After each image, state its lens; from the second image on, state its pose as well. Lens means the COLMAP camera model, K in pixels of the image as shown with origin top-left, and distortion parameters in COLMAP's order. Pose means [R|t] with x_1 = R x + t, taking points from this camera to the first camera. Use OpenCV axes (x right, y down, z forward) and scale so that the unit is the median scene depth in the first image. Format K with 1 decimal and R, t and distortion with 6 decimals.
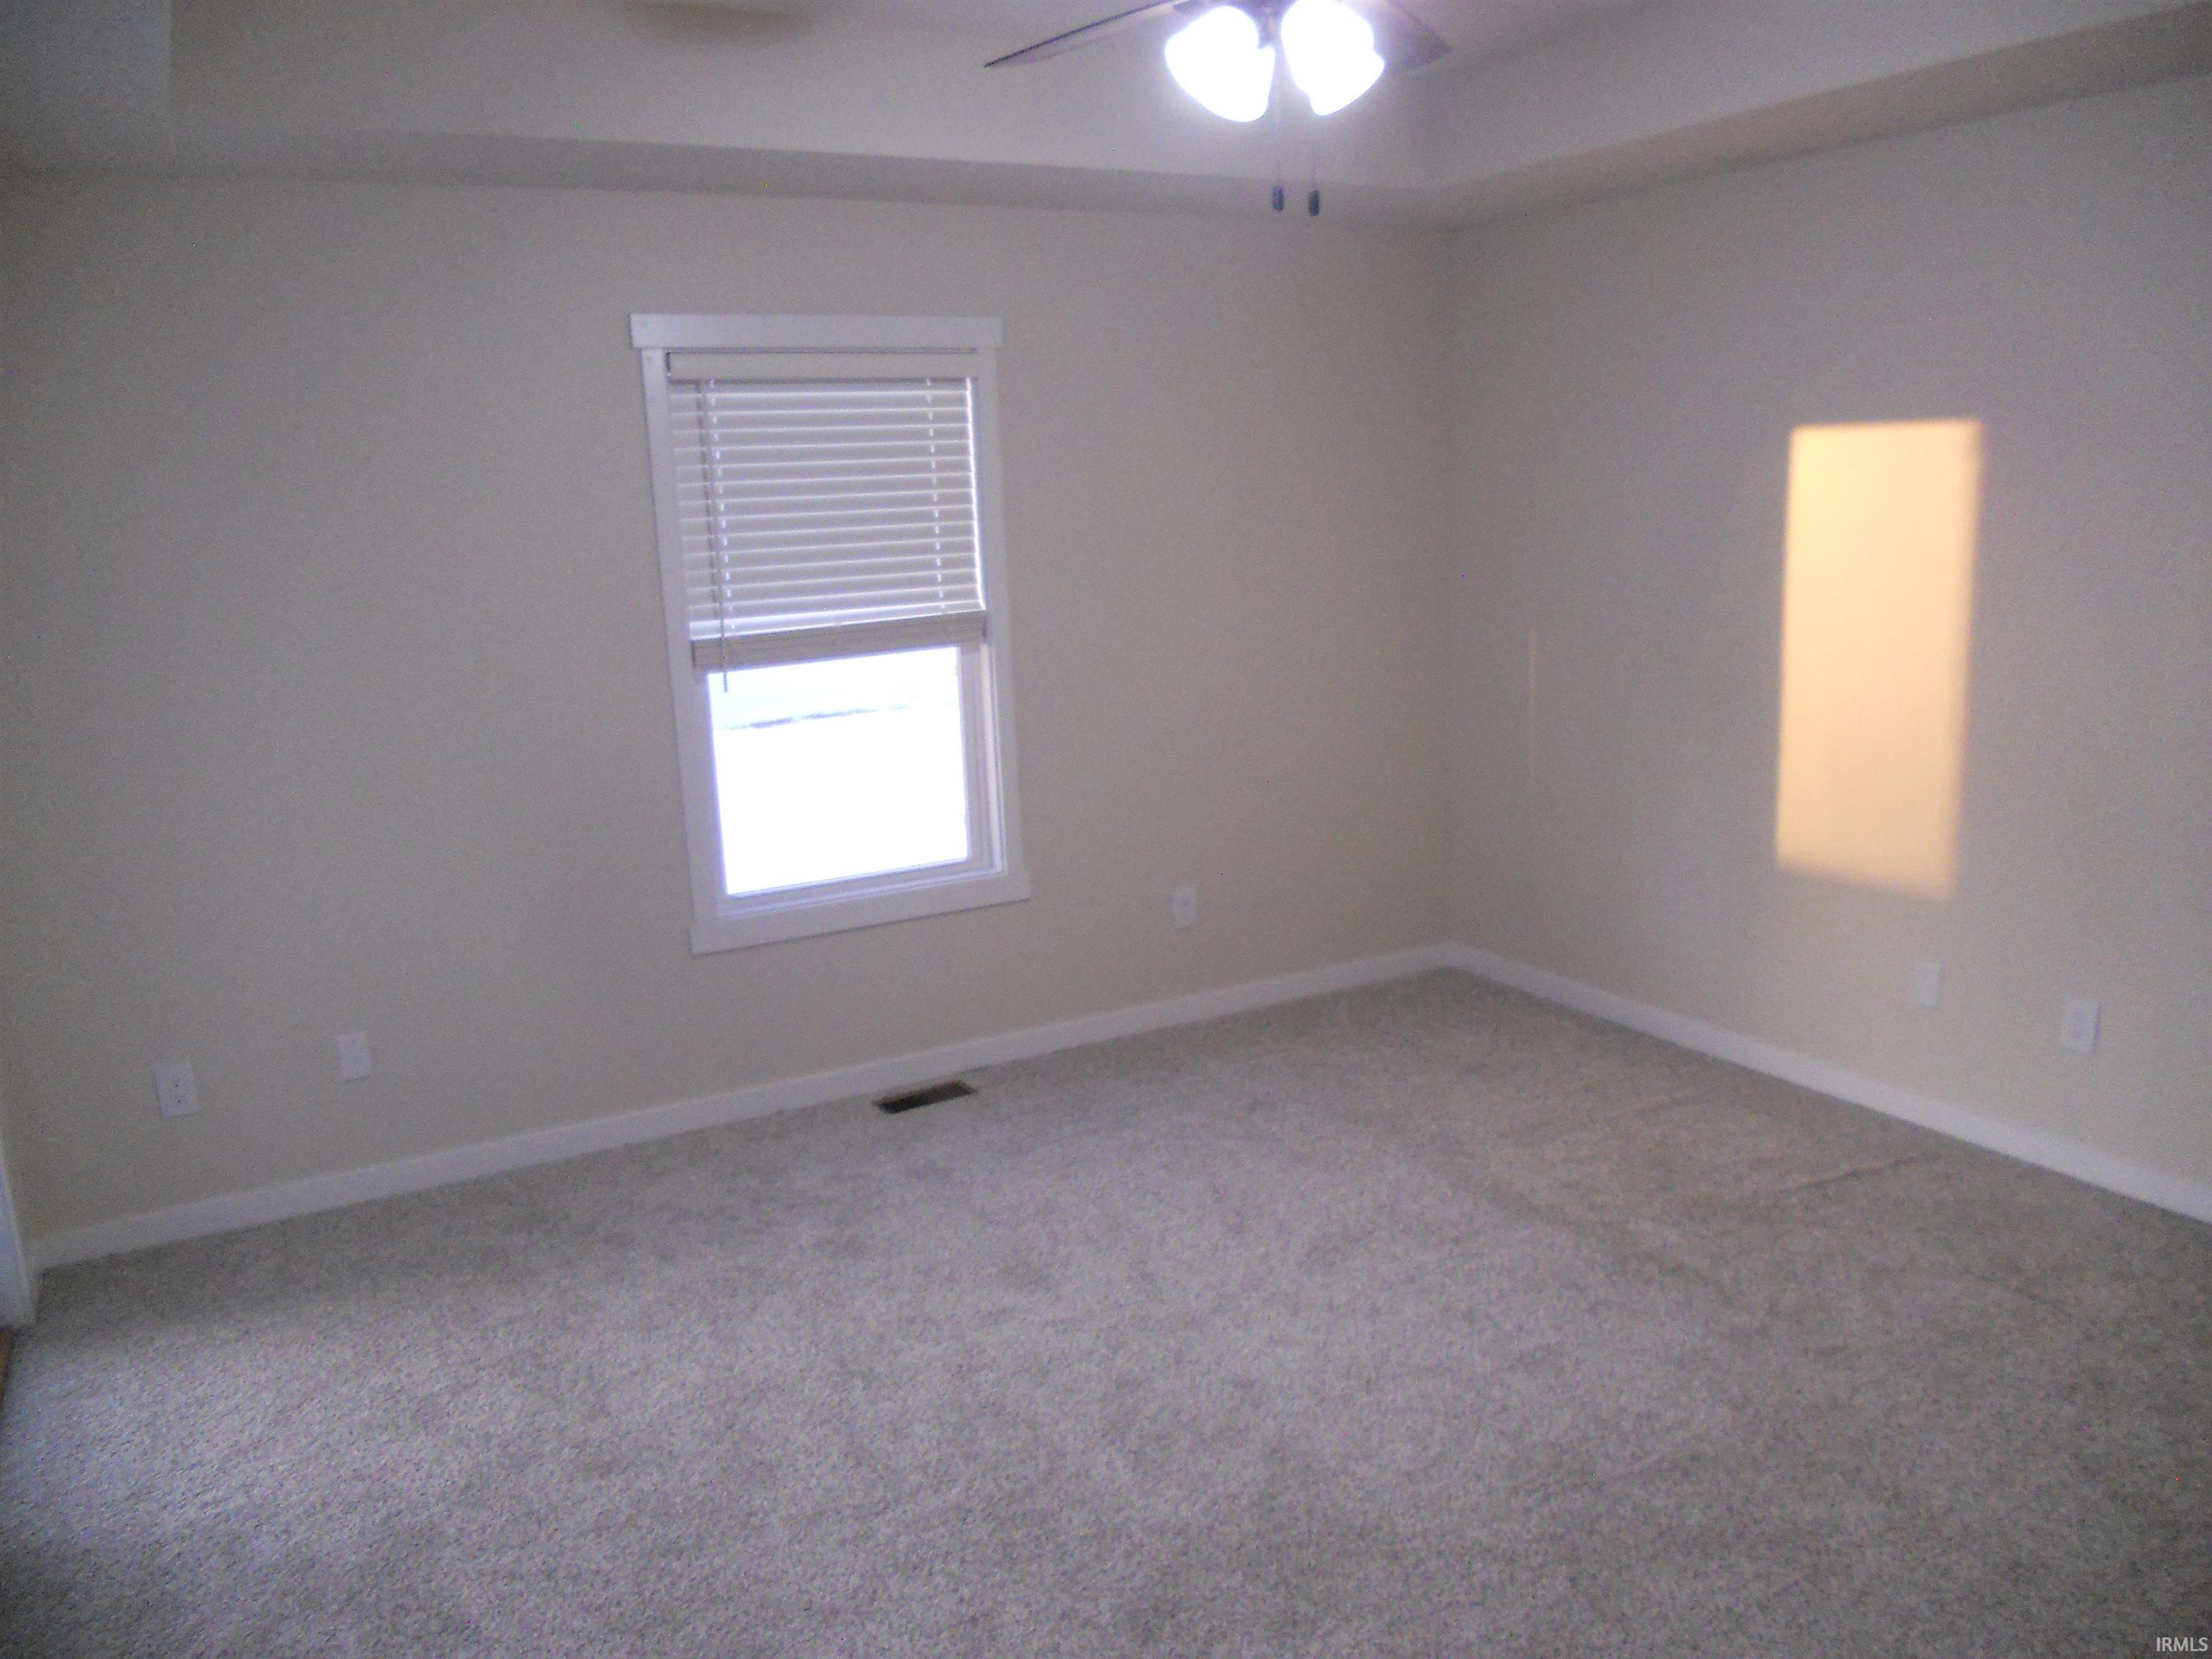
lens RADIAL K [[1634.4, 0, 1106.0], [0, 1634.4, 829.5], [0, 0, 1]] dist [-0.005249, -0.037125]
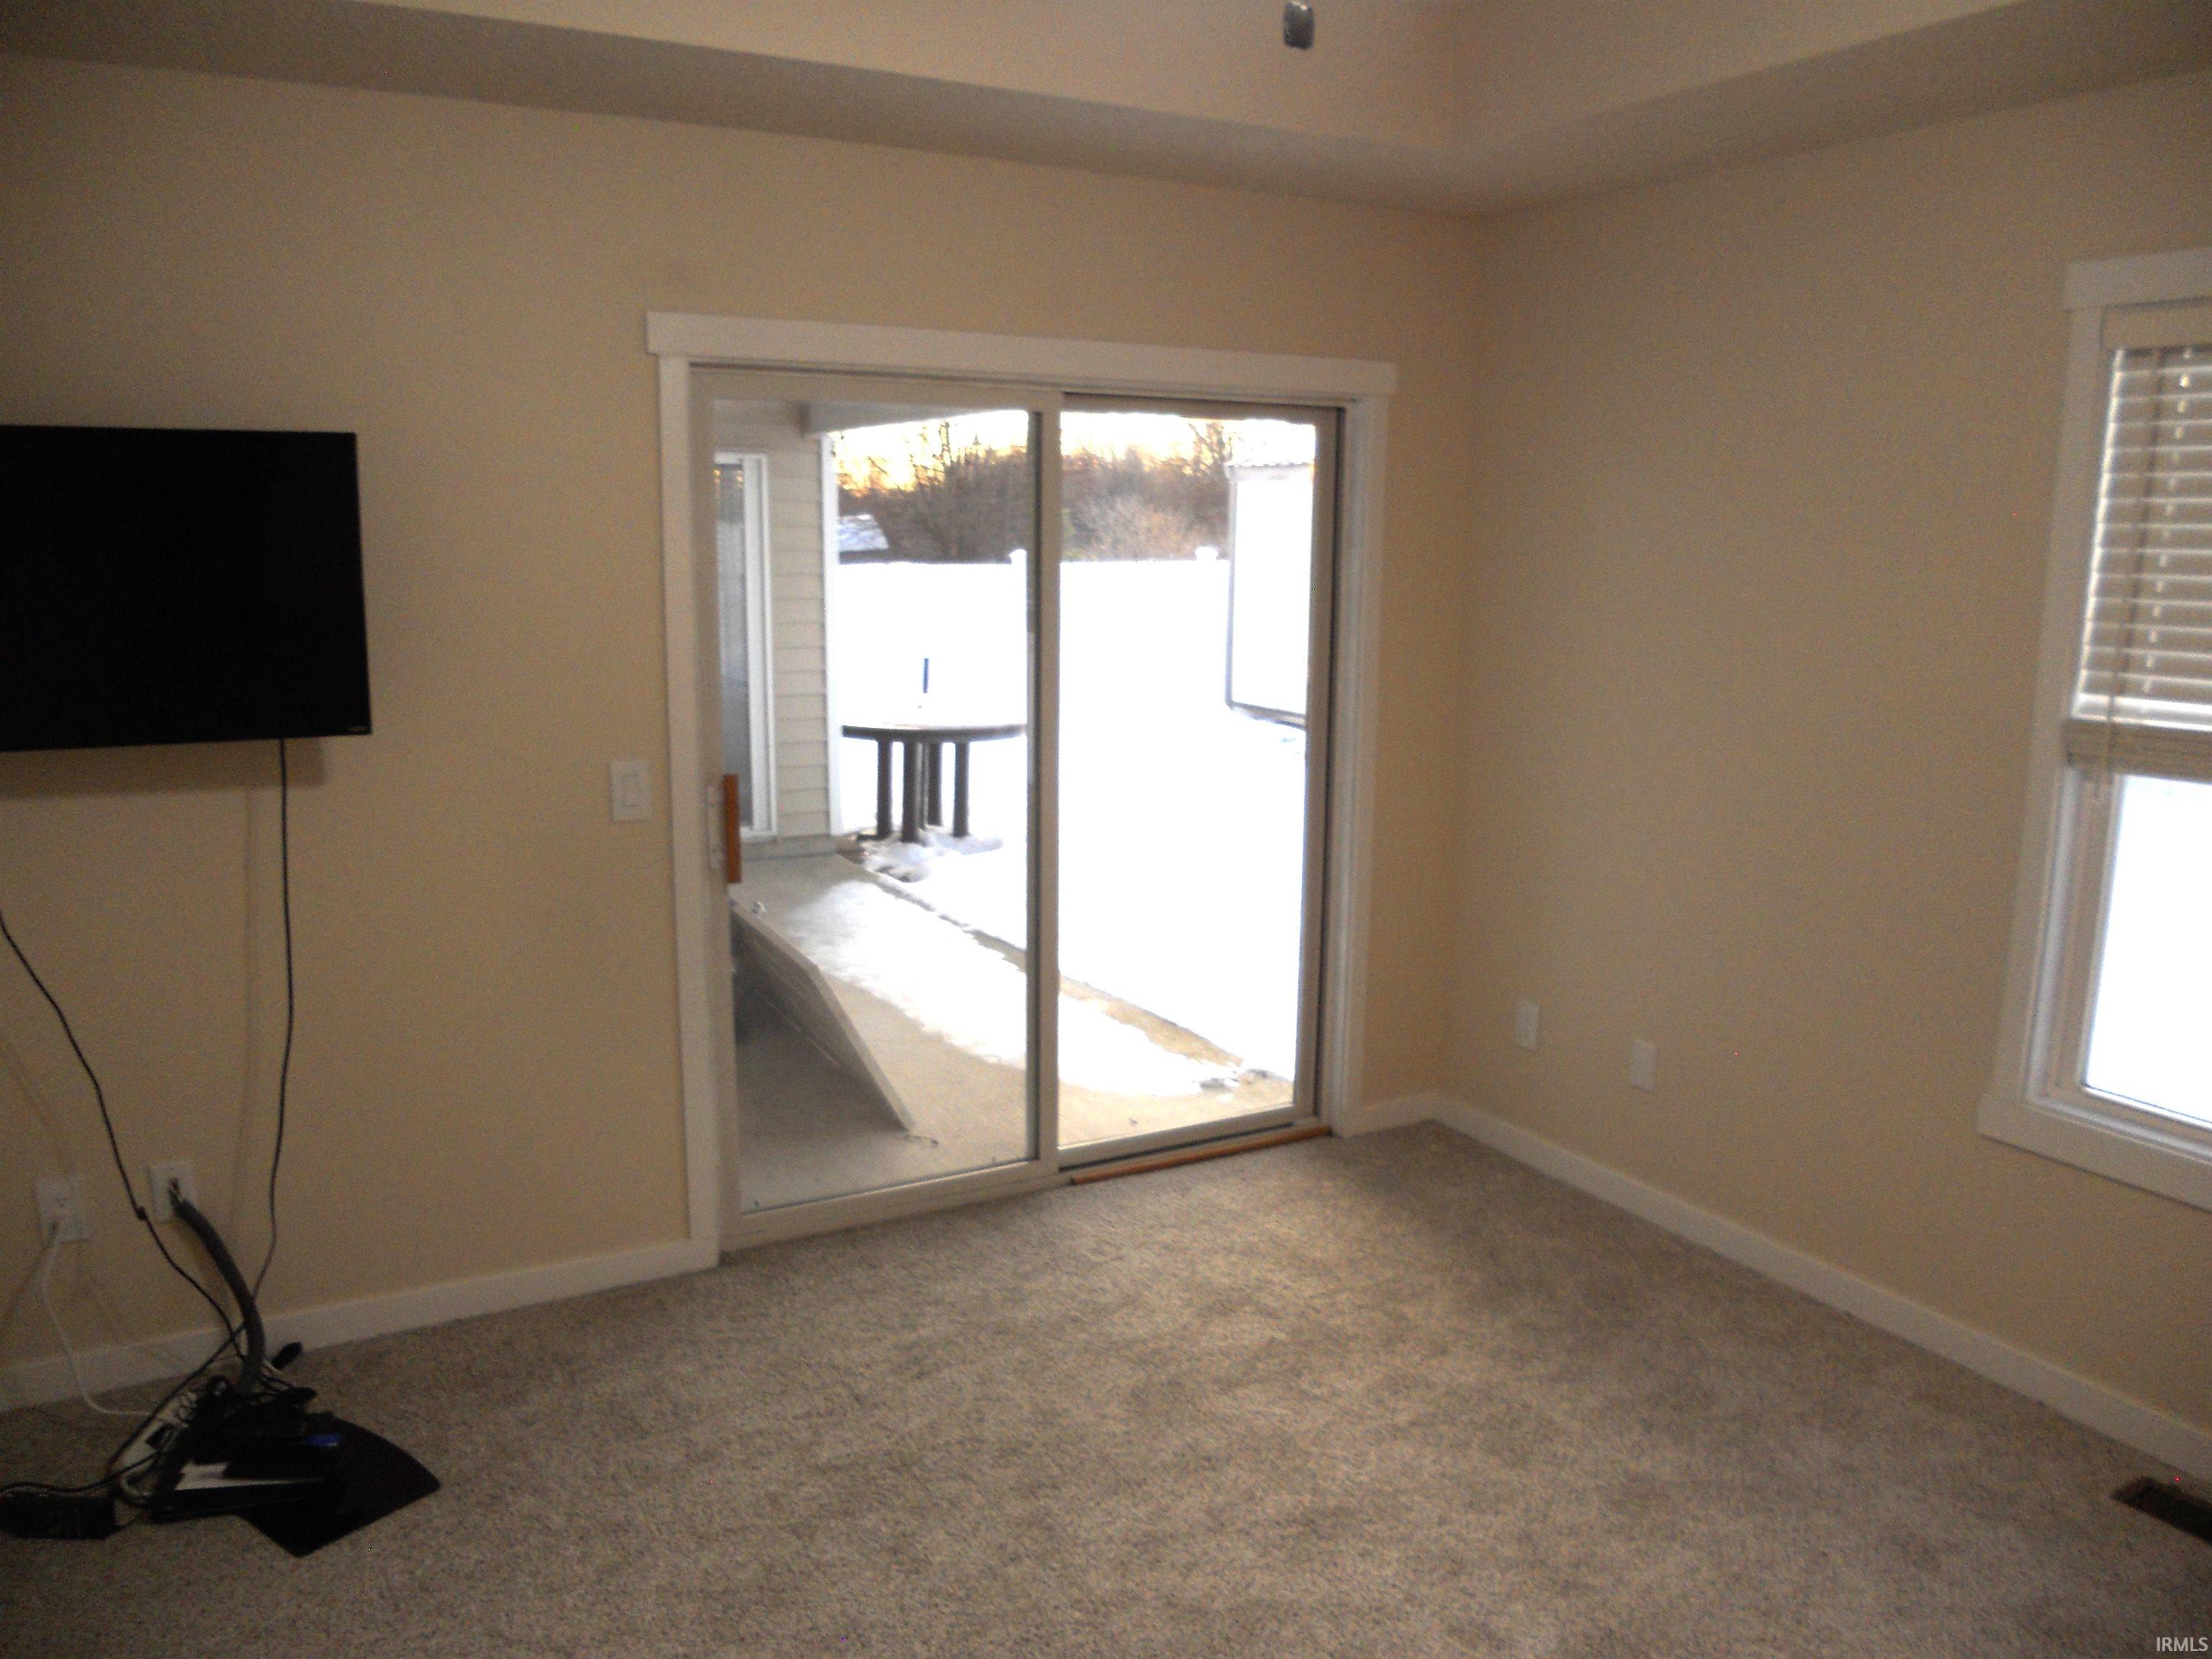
lens RADIAL K [[1634.4, 0, 1106.0], [0, 1634.4, 829.5], [0, 0, 1]] dist [-0.005249, -0.037125]
pose [[0.009889, 0.216045, -0.976333, 0.493969], [-0.219151, 0.953112, 0.208687, -0.139806], [0.975641, 0.211901, 0.056772, 0.626113]]
